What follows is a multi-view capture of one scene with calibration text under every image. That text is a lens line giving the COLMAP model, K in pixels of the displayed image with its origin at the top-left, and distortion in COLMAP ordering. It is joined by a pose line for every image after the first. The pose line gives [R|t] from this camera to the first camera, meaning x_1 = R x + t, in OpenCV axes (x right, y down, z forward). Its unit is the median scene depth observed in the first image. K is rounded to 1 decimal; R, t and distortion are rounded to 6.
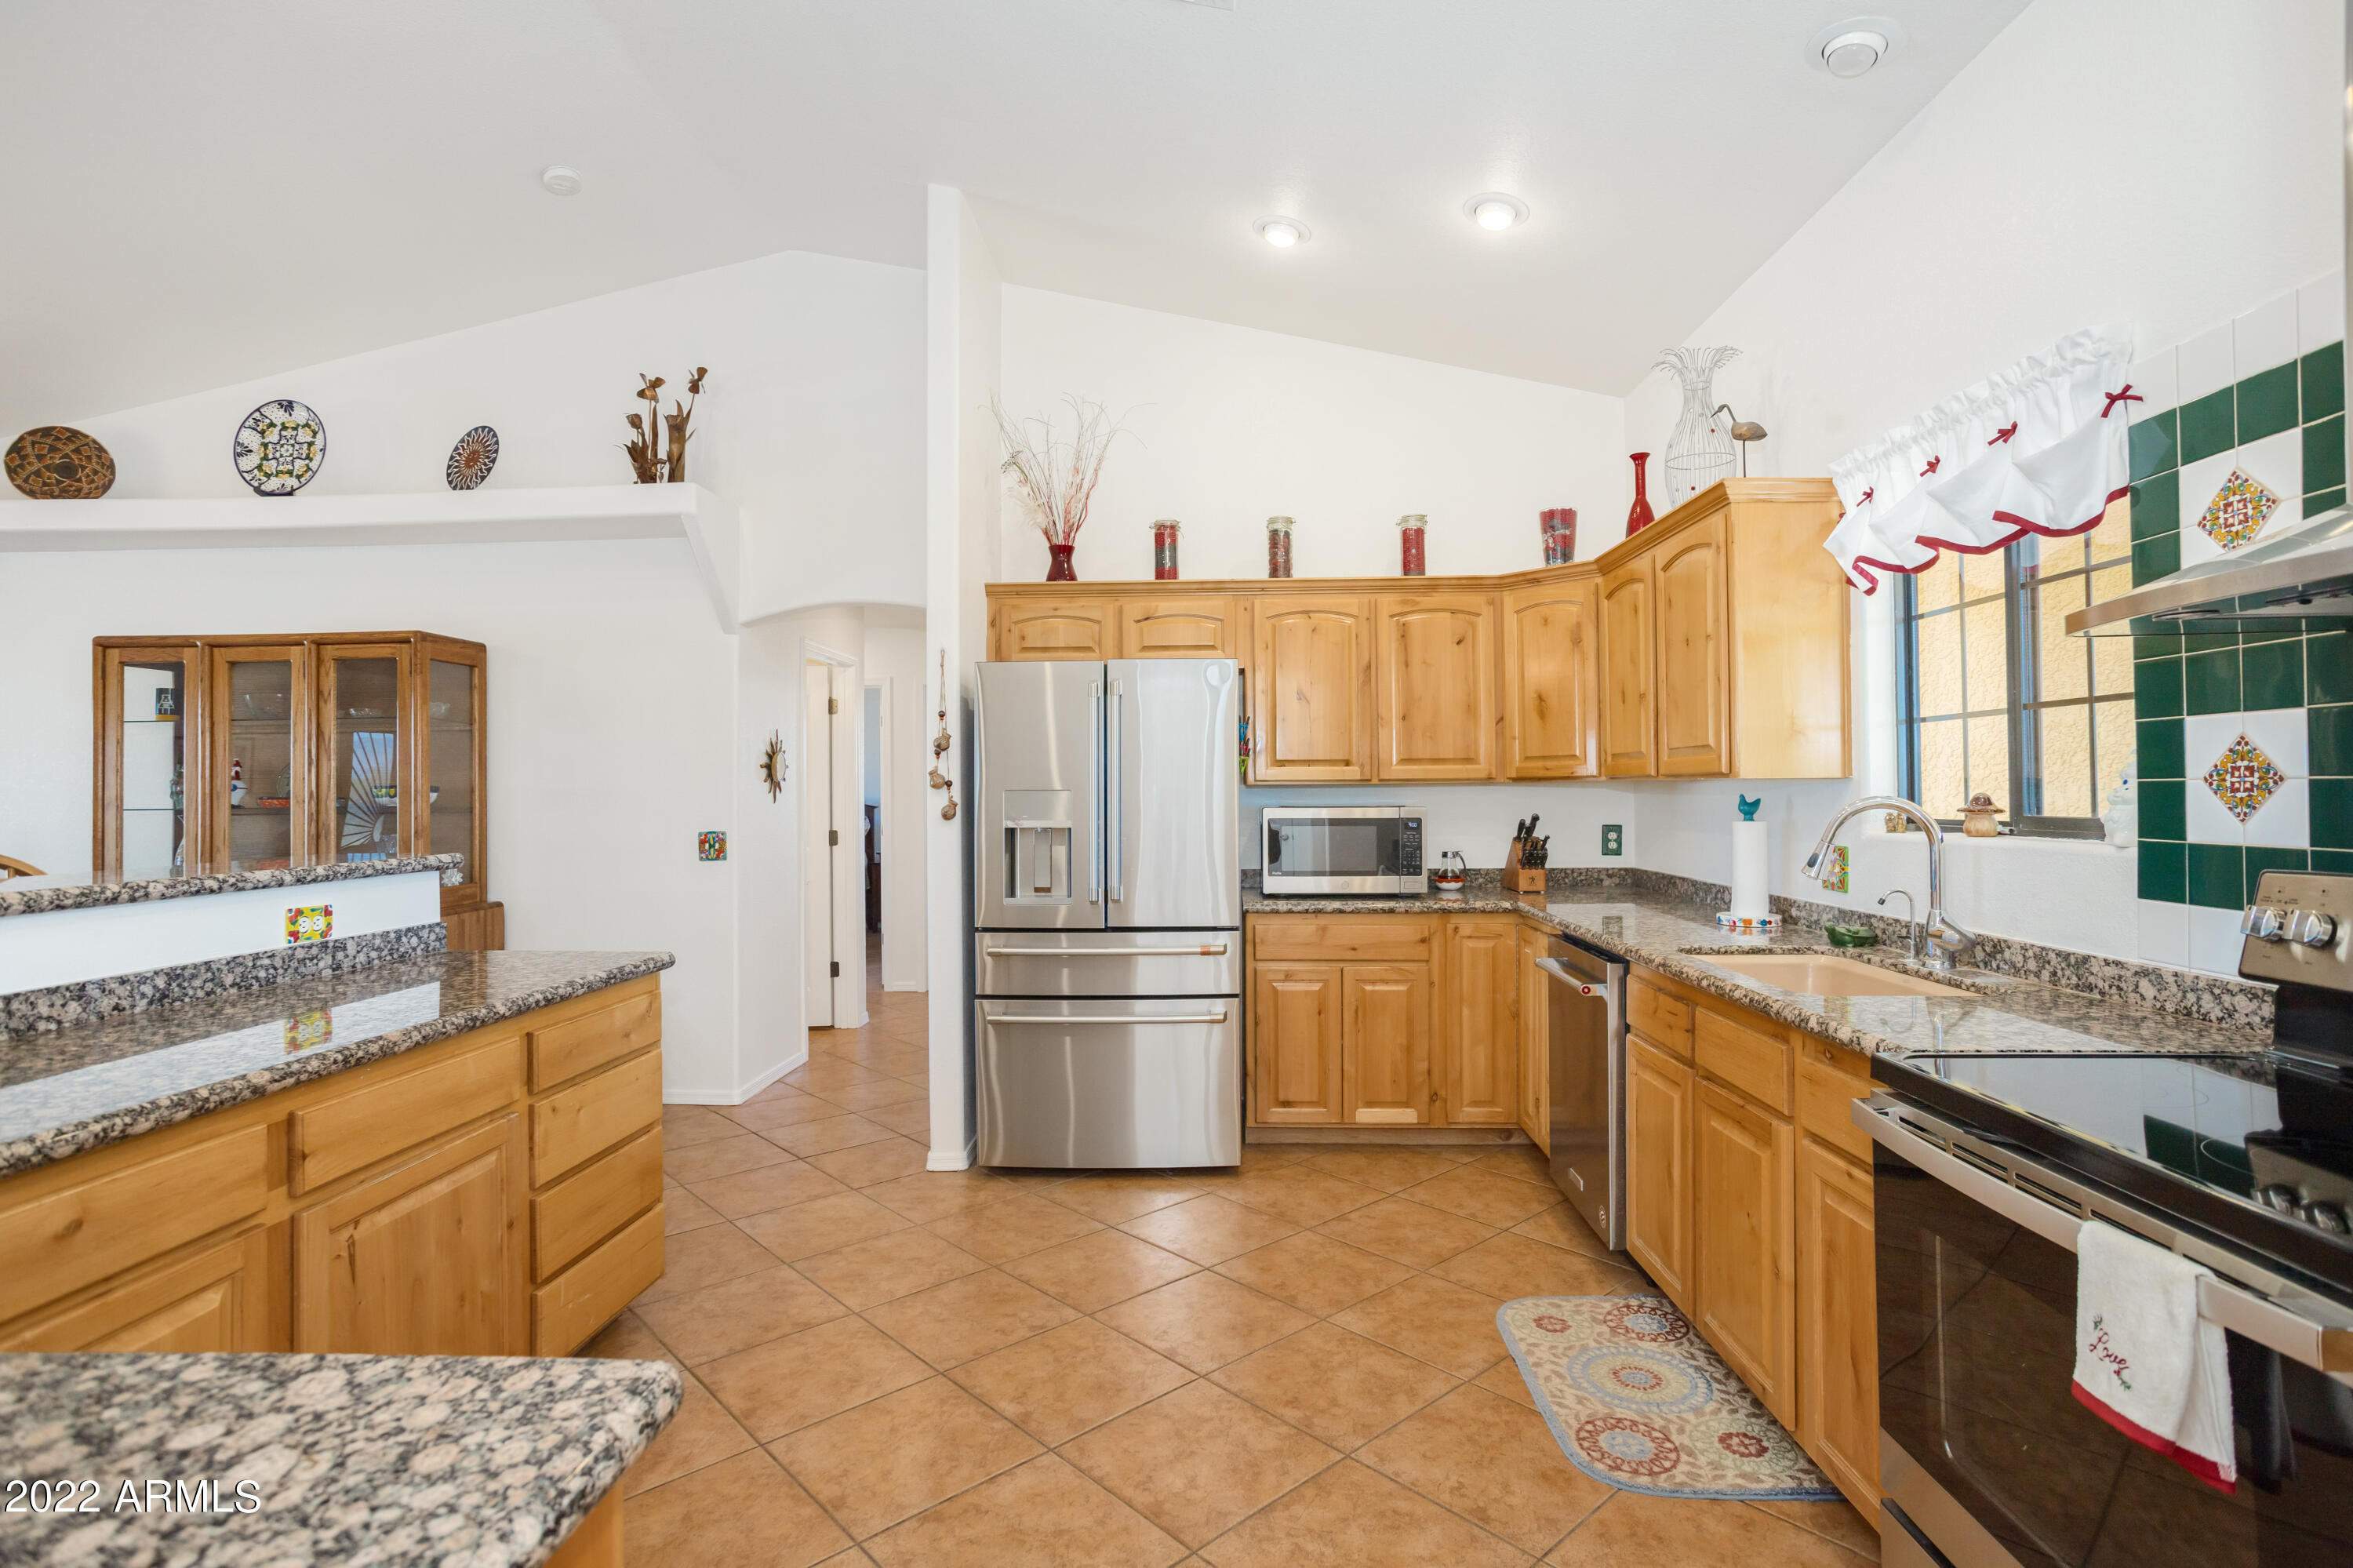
lens RADIAL K [[1145.0, 0, 1176.5], [0, 1145.0, 784.0], [0, 0, 1]] dist [-0.058983, 0.035396]
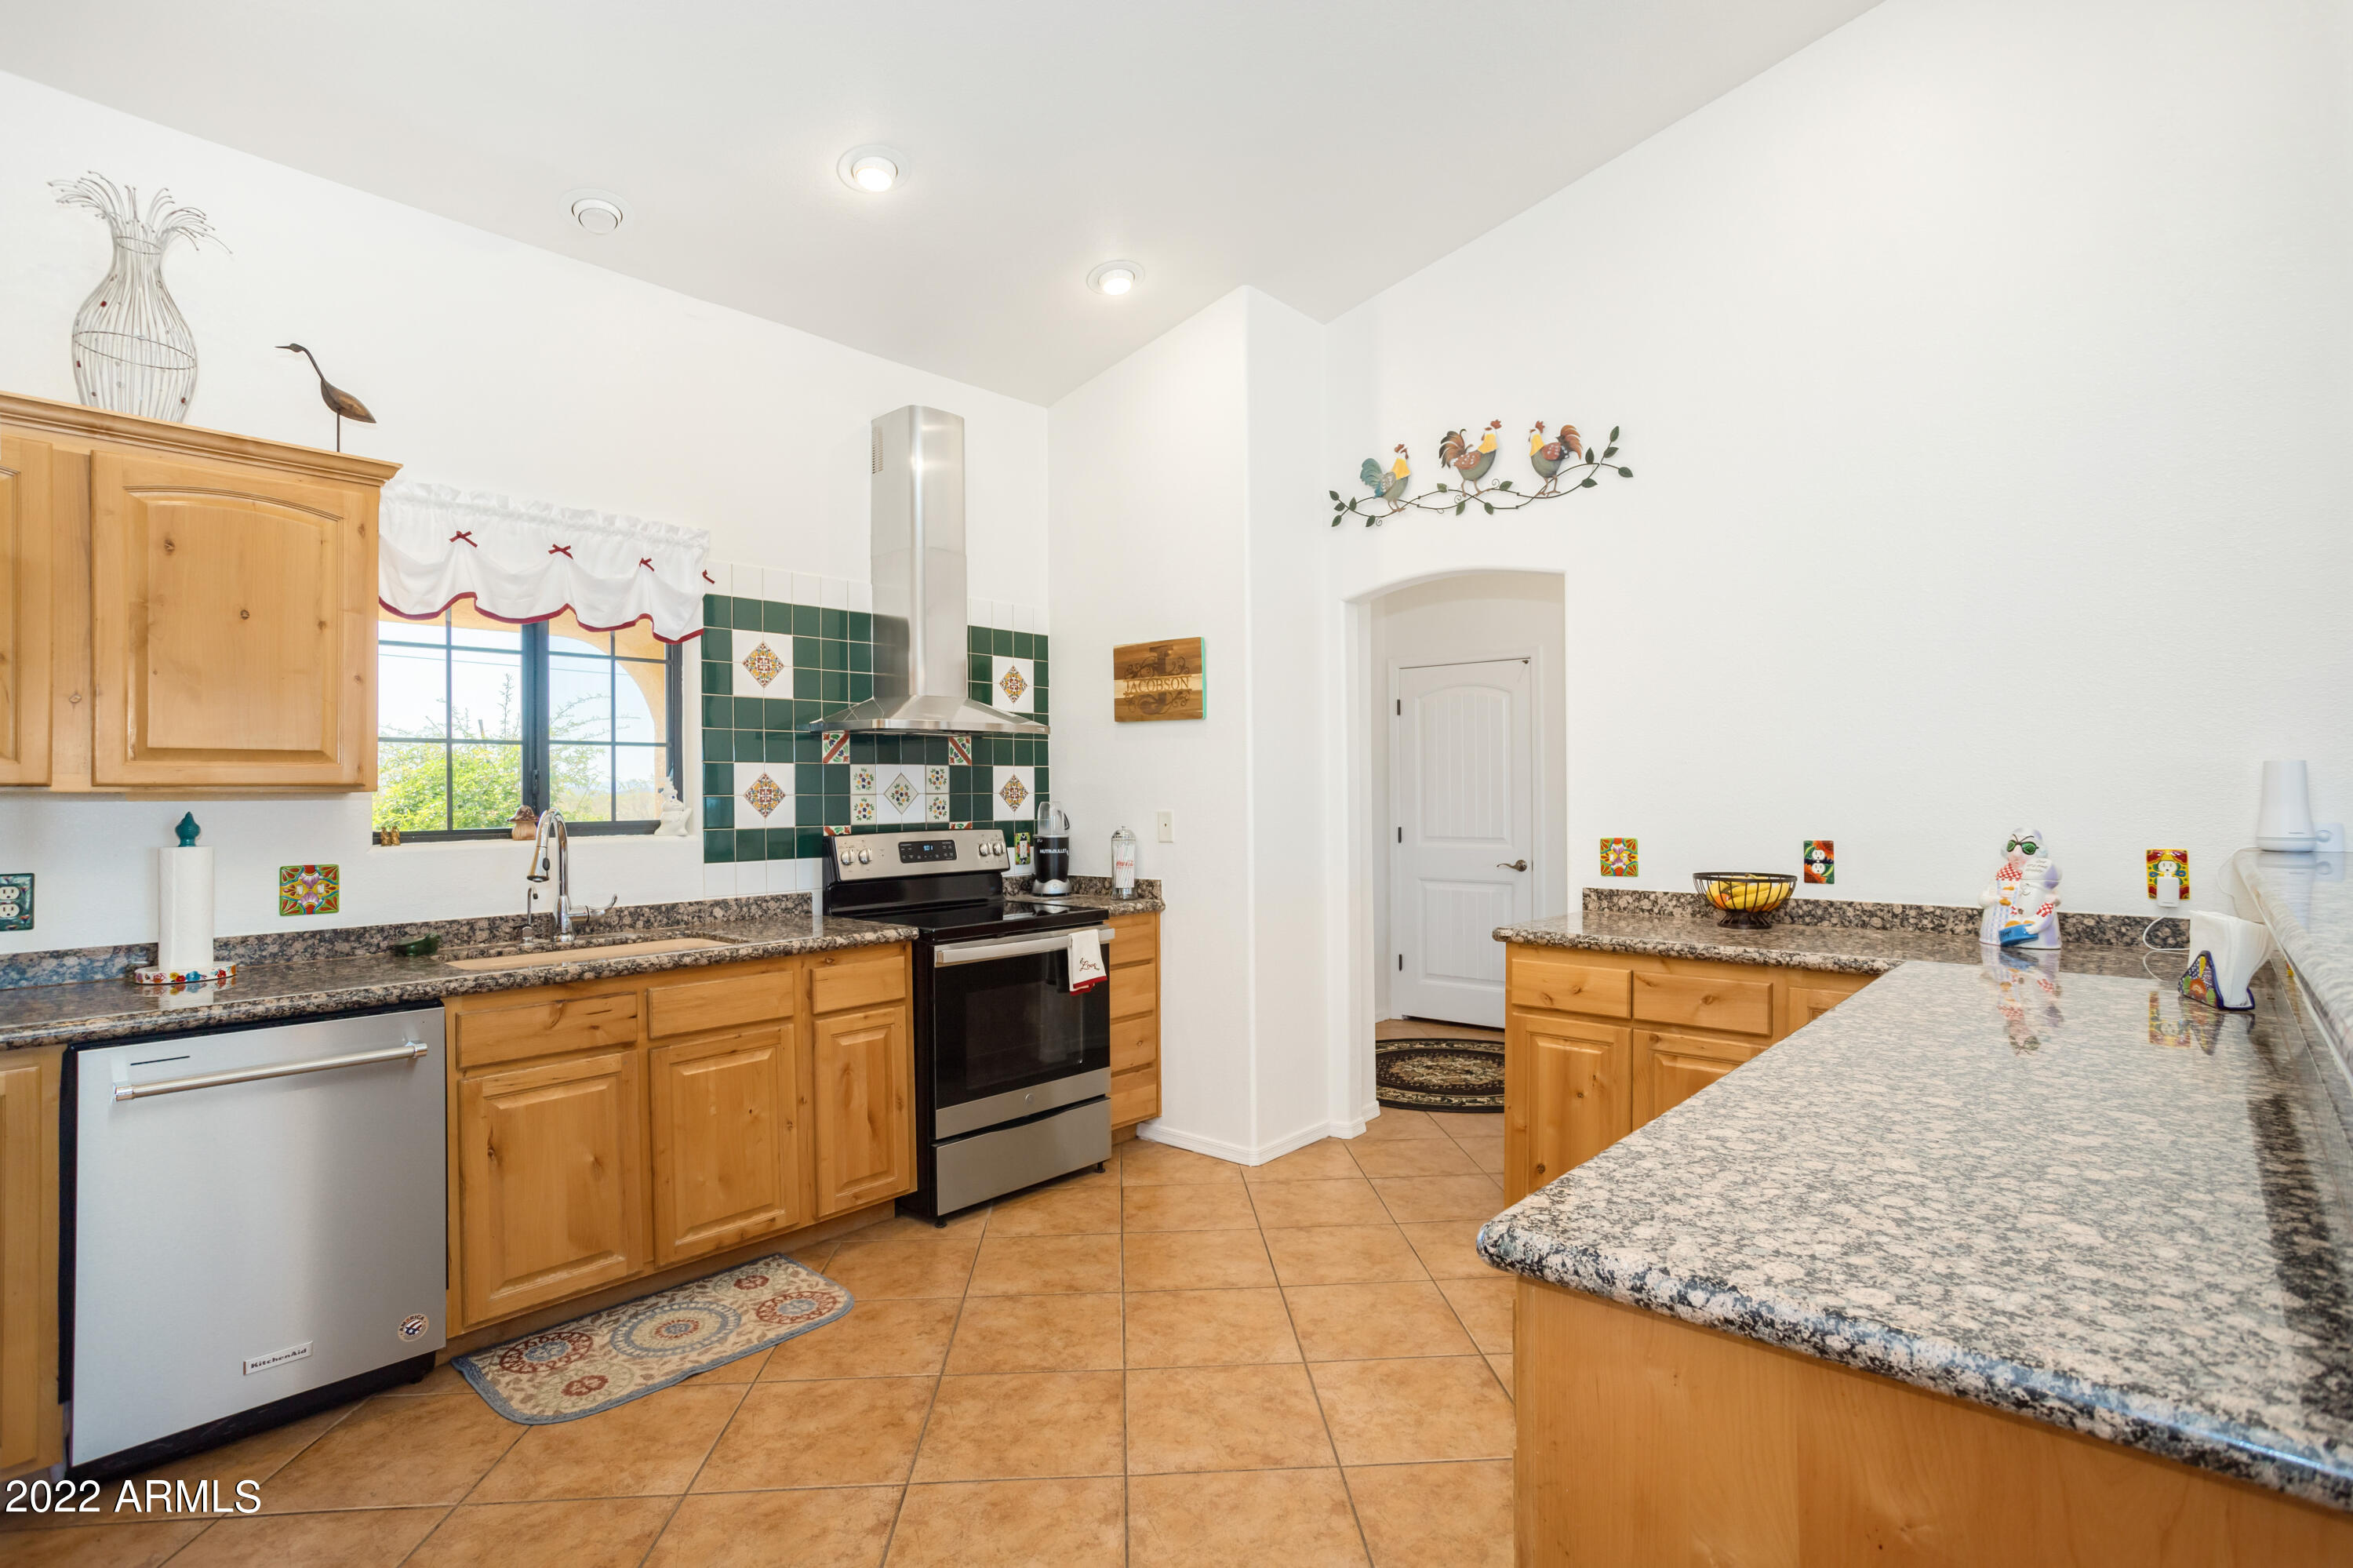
lens RADIAL K [[1145.0, 0, 1176.5], [0, 1145.0, 784.0], [0, 0, 1]] dist [-0.058983, 0.035396]
pose [[-0.766324, 0.014197, 0.642297, -0.834399], [0.008789, 0.999894, -0.011616, 0.004800], [-0.642394, -0.003257, -0.766368, 1.841896]]
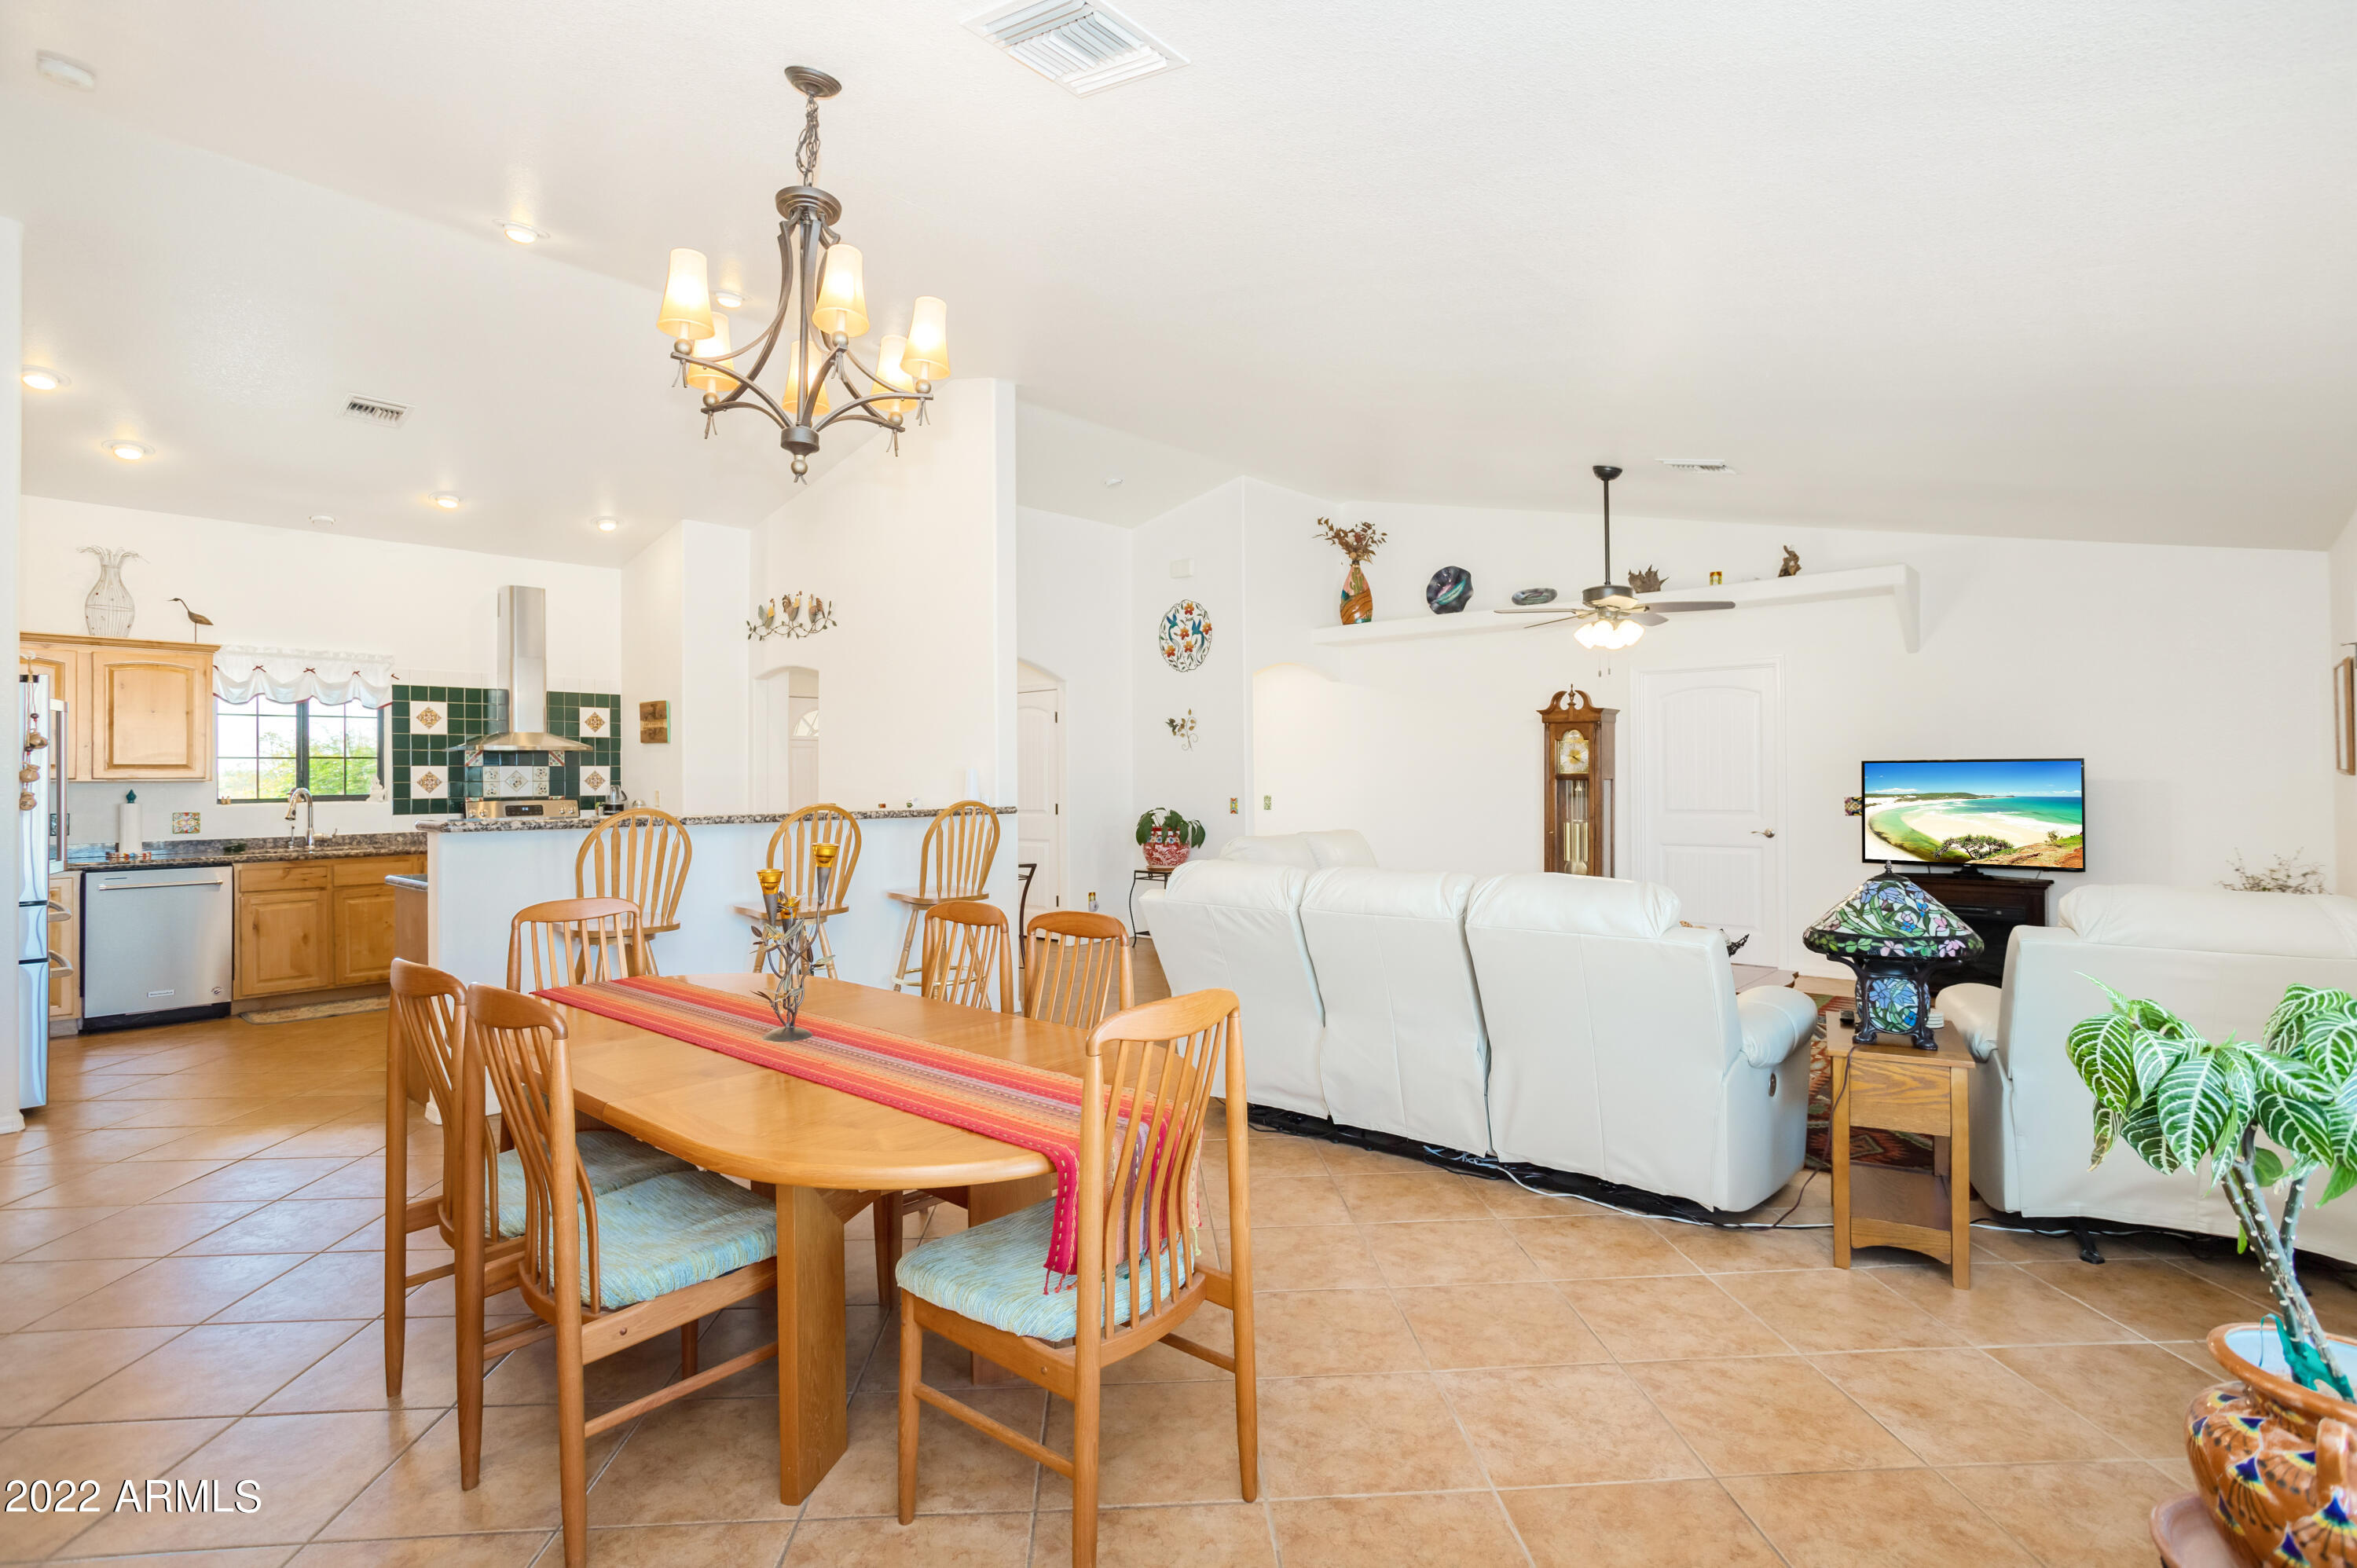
lens RADIAL K [[1123.1, 0, 1176.2], [0, 1123.1, 763.5], [0, 0, 1]] dist [-0.058839, 0.031646]
pose [[-0.769551, 0.018677, 0.638312, -3.298394], [0.009936, 0.999801, -0.017275, 0.020700], [-0.638508, -0.006952, -0.769584, 2.070082]]
